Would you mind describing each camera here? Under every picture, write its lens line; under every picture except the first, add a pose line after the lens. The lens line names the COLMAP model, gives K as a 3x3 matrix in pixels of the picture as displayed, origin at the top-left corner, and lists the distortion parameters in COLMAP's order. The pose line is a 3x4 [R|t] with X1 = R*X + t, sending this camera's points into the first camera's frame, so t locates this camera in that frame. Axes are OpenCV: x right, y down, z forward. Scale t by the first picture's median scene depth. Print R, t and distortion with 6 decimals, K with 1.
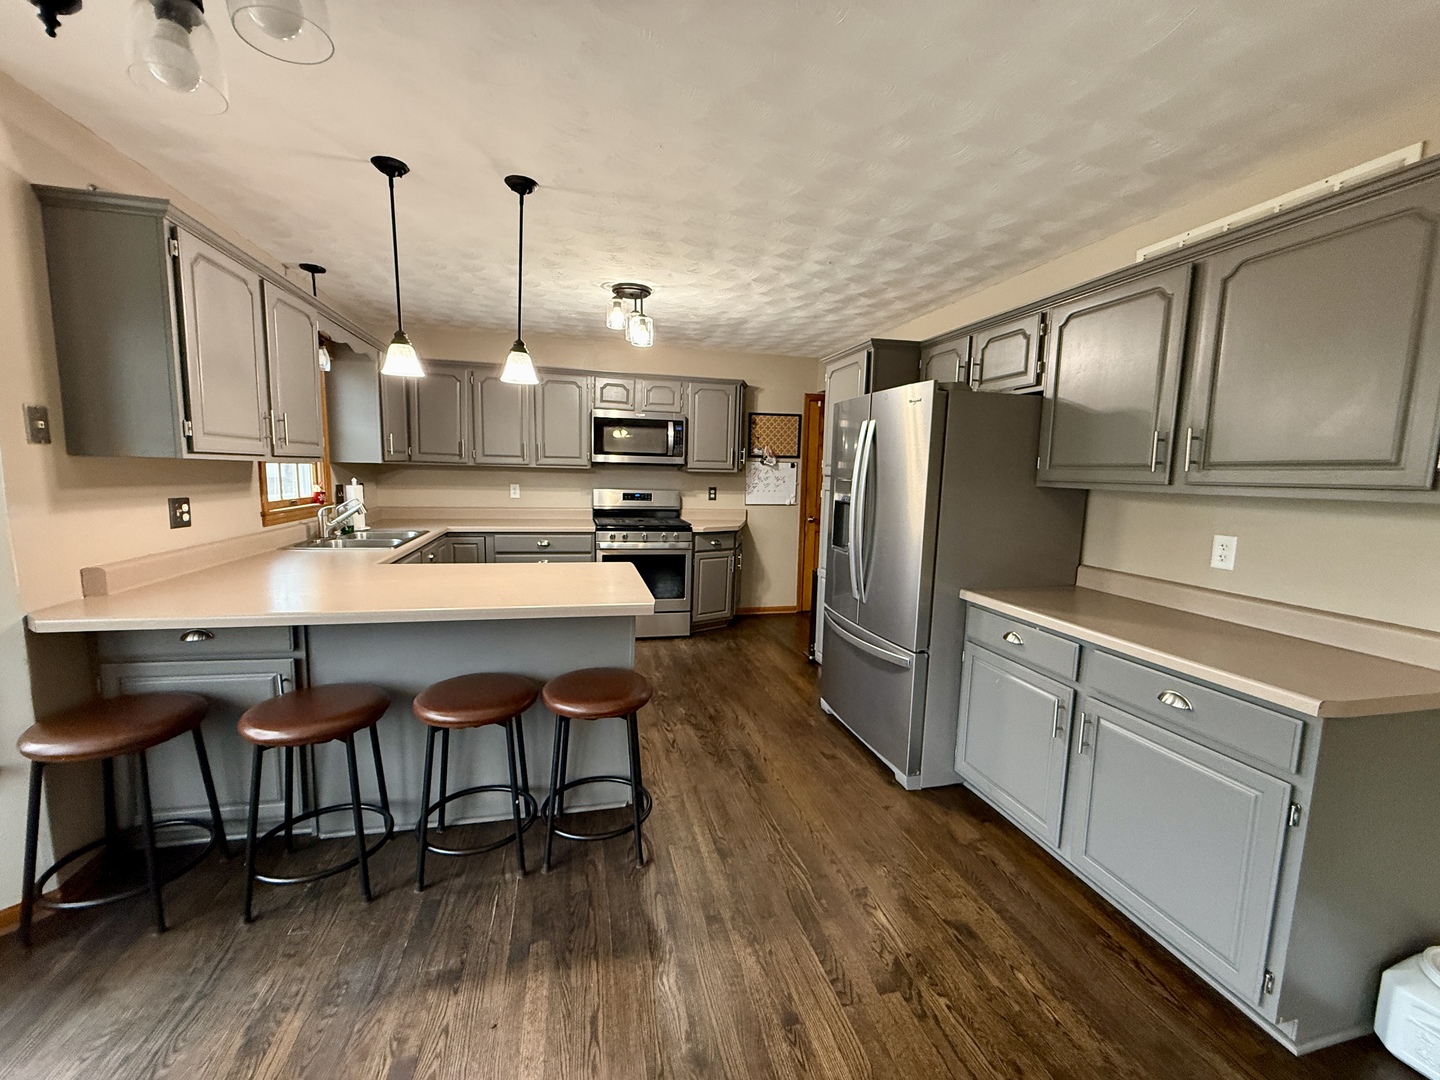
lens RADIAL K [[572.4, 0, 717.1], [0, 572.4, 535.2], [0, 0, 1]] dist [-0.000295, 0.000347]
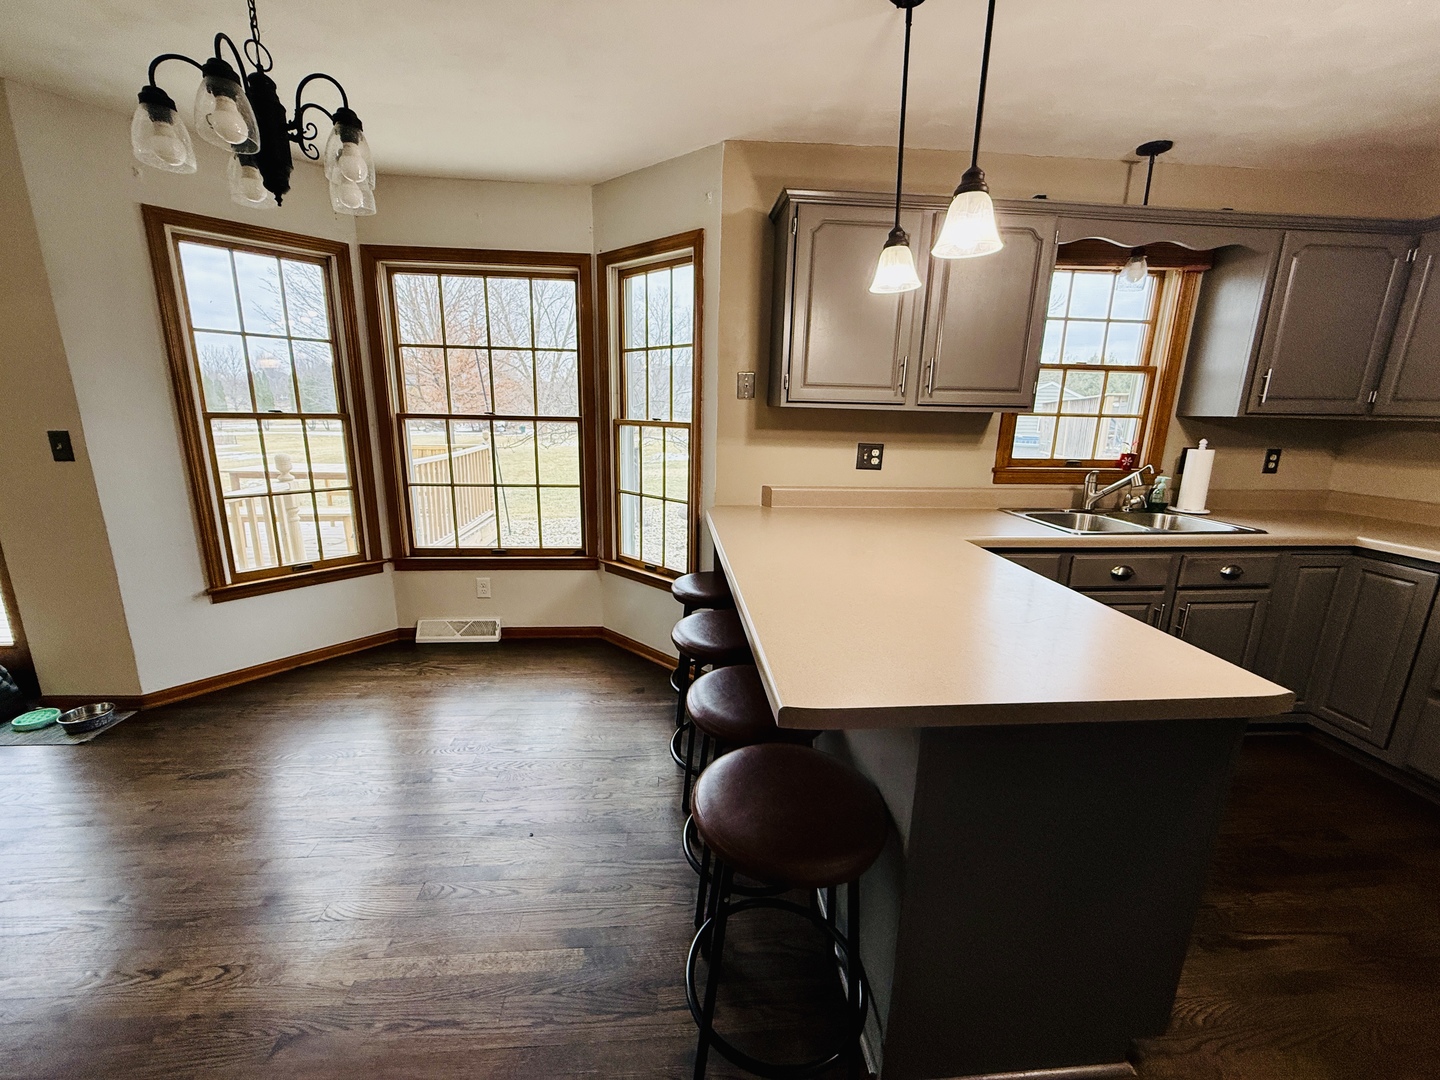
lens RADIAL K [[572.4, 0, 713.3], [0, 572.4, 539.1], [0, 0, 1]] dist [-0.000295, 0.000347]
pose [[-0.163079, 0.189375, -0.968268, 0.273089], [-0.135285, 0.967843, 0.212078, -0.079944], [0.977294, 0.165578, -0.132216, 0.864940]]
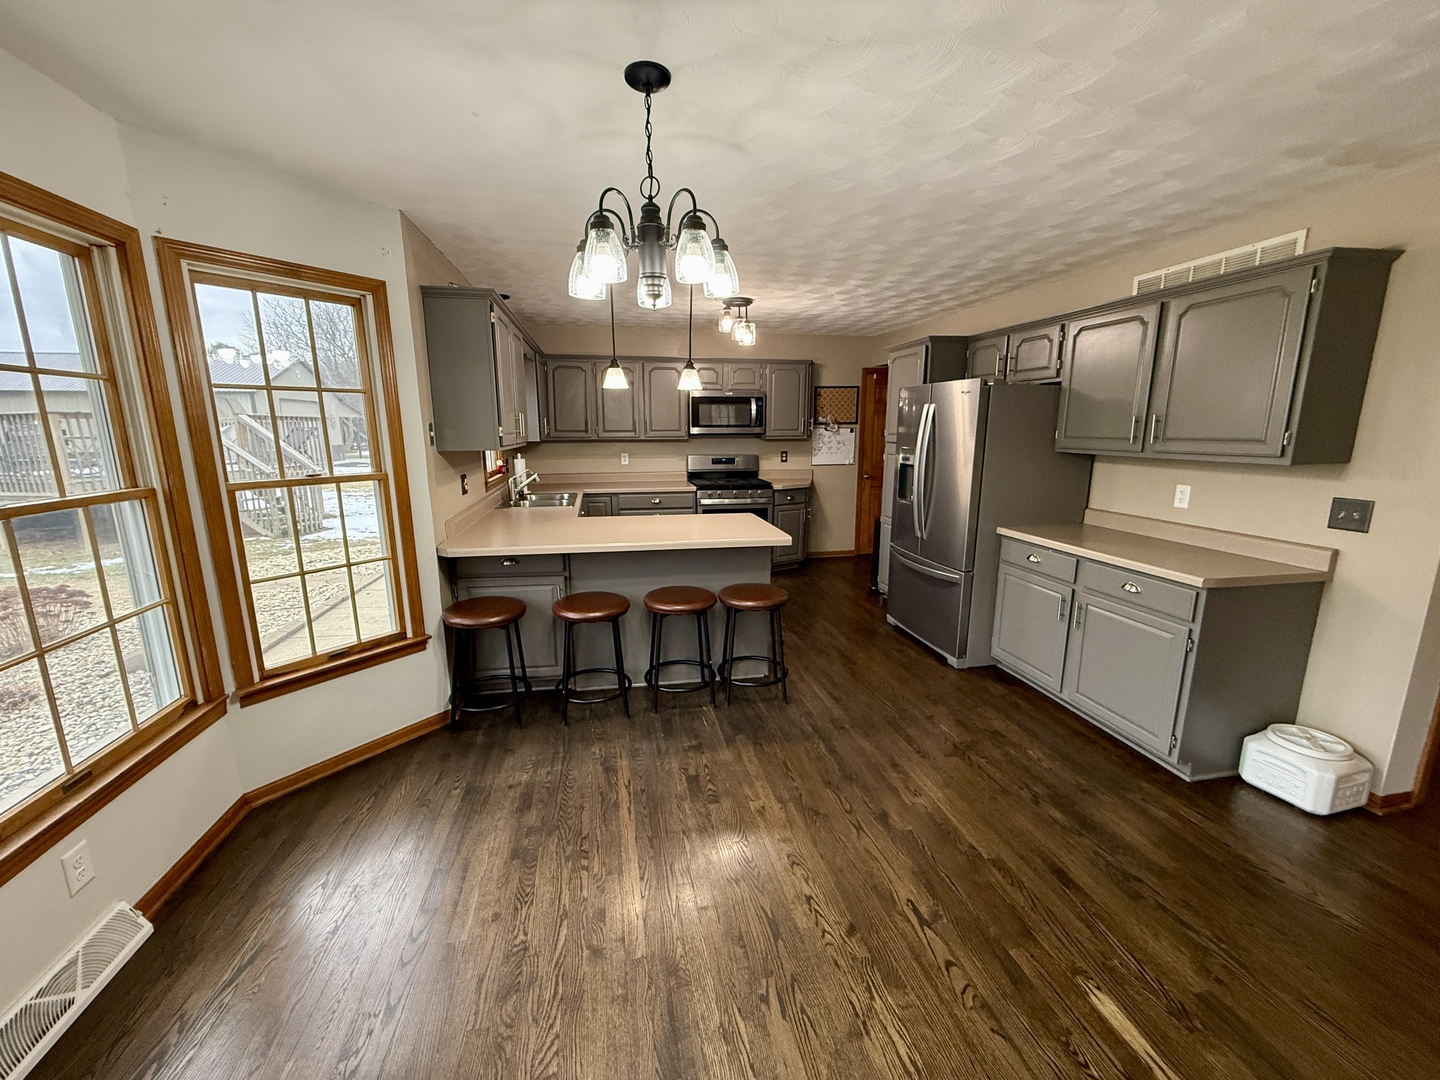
lens RADIAL K [[572.4, 0, 717.6], [0, 572.4, 535.7], [0, 0, 1]] dist [-0.000295, 0.000347]
pose [[0.998444, -0.016984, -0.053110, -0.197416], [0.021043, 0.996821, 0.076842, -0.006676], [0.051636, -0.077840, 0.995628, -0.462786]]
